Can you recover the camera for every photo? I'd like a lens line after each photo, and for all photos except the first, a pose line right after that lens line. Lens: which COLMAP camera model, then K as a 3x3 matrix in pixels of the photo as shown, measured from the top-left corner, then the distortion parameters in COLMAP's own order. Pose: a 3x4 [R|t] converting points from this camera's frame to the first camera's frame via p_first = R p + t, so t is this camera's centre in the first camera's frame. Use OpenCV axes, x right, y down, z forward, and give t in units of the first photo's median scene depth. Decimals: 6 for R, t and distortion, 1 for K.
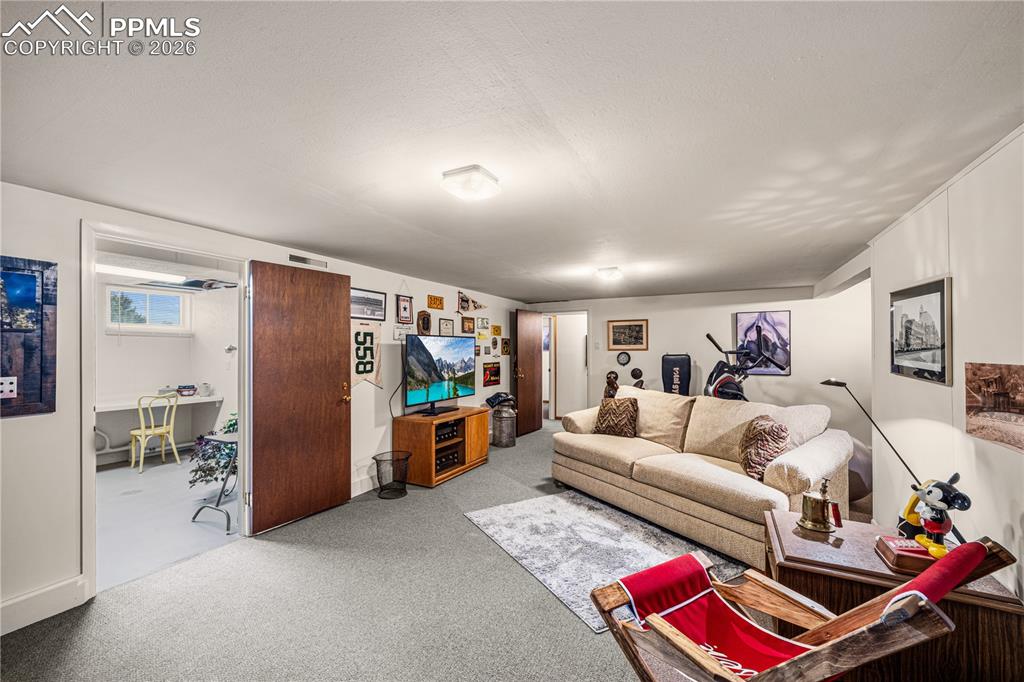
lens RADIAL K [[418.6, 0, 498.6], [0, 418.6, 347.4], [0, 0, 1]] dist [-0.001287, 0.000710]
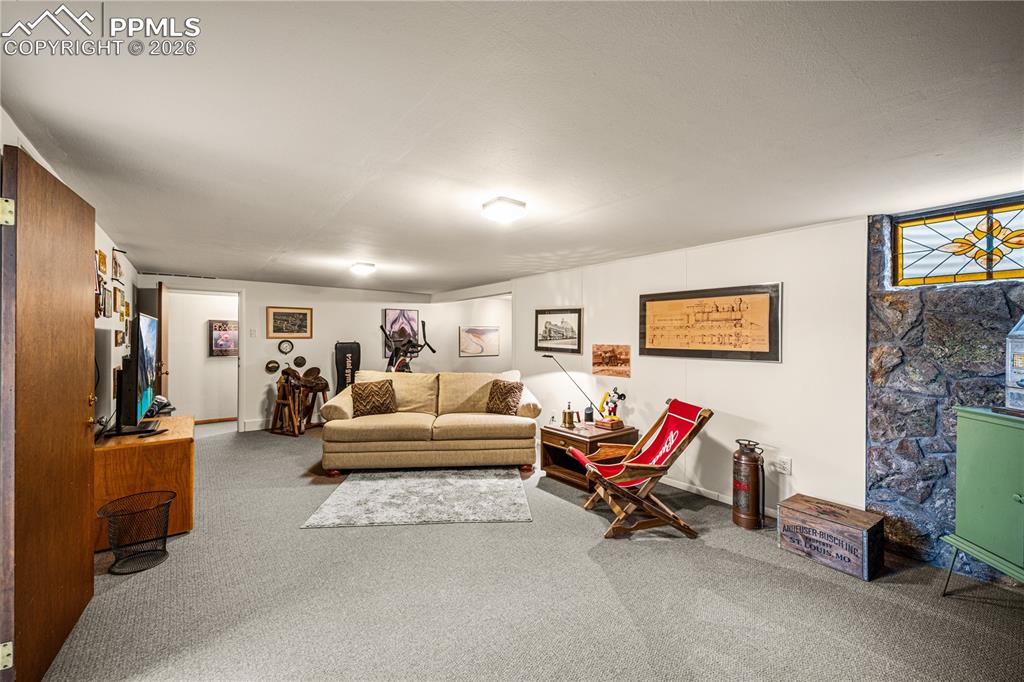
lens RADIAL K [[418.6, 0, 505.9], [0, 418.6, 336.1], [0, 0, 1]] dist [-0.001287, 0.000710]
pose [[0.404324, 0.008972, 0.914572, -0.633599], [-0.010218, 0.999934, -0.005292, 0.002773], [-0.914559, -0.007205, 0.404389, 0.238559]]
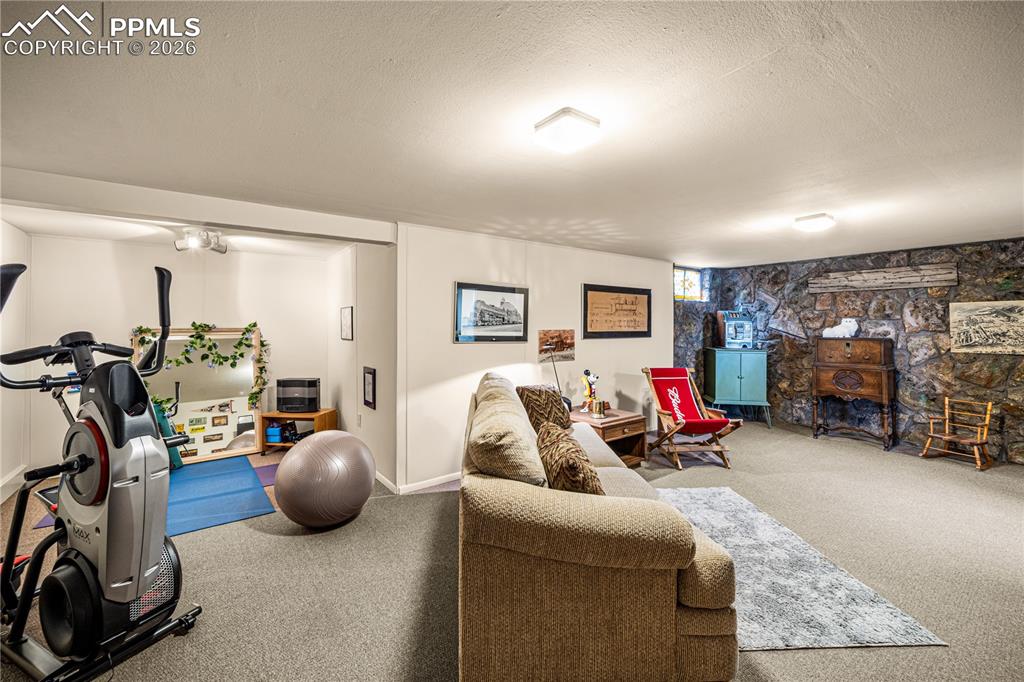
lens RADIAL K [[418.6, 0, 520.9], [0, 418.6, 326.7], [0, 0, 1]] dist [-0.001287, 0.000710]
pose [[-0.912210, 0.001139, 0.409722, 0.153465], [0.001583, 0.999998, 0.000743, 0.008161], [-0.409721, 0.001326, -0.912210, 1.491558]]
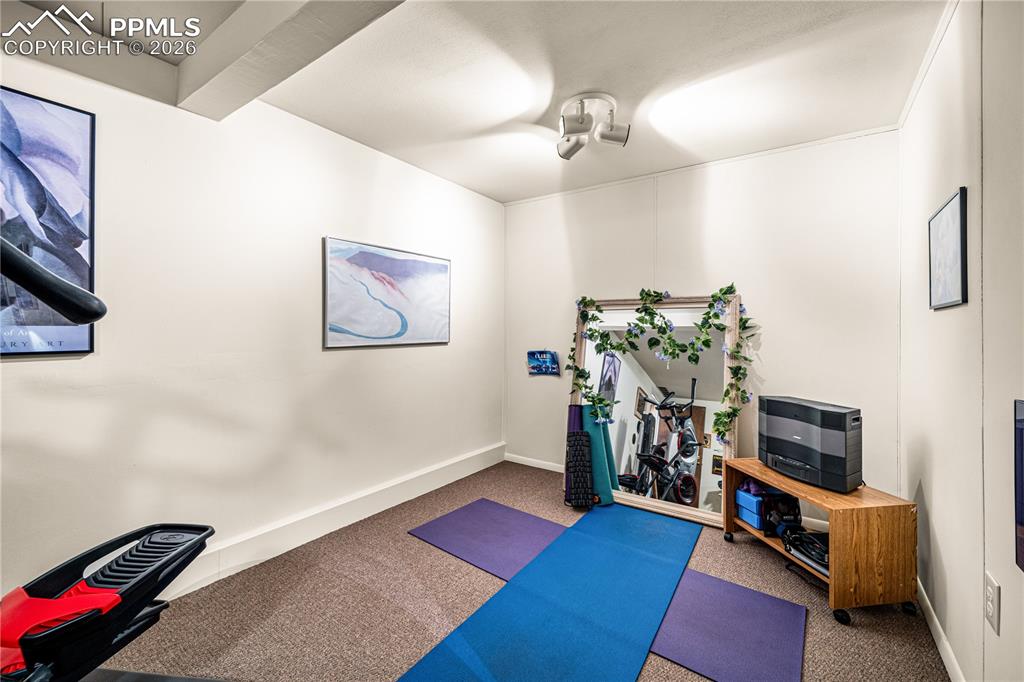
lens RADIAL K [[418.6, 0, 504.6], [0, 418.6, 327.6], [0, 0, 1]] dist [-0.001287, 0.000710]
pose [[0.133702, 0.004793, 0.991010, 0.645178], [-0.009977, 0.999944, -0.003490, 0.067867], [-0.990971, -0.009421, 0.133742, 0.970945]]
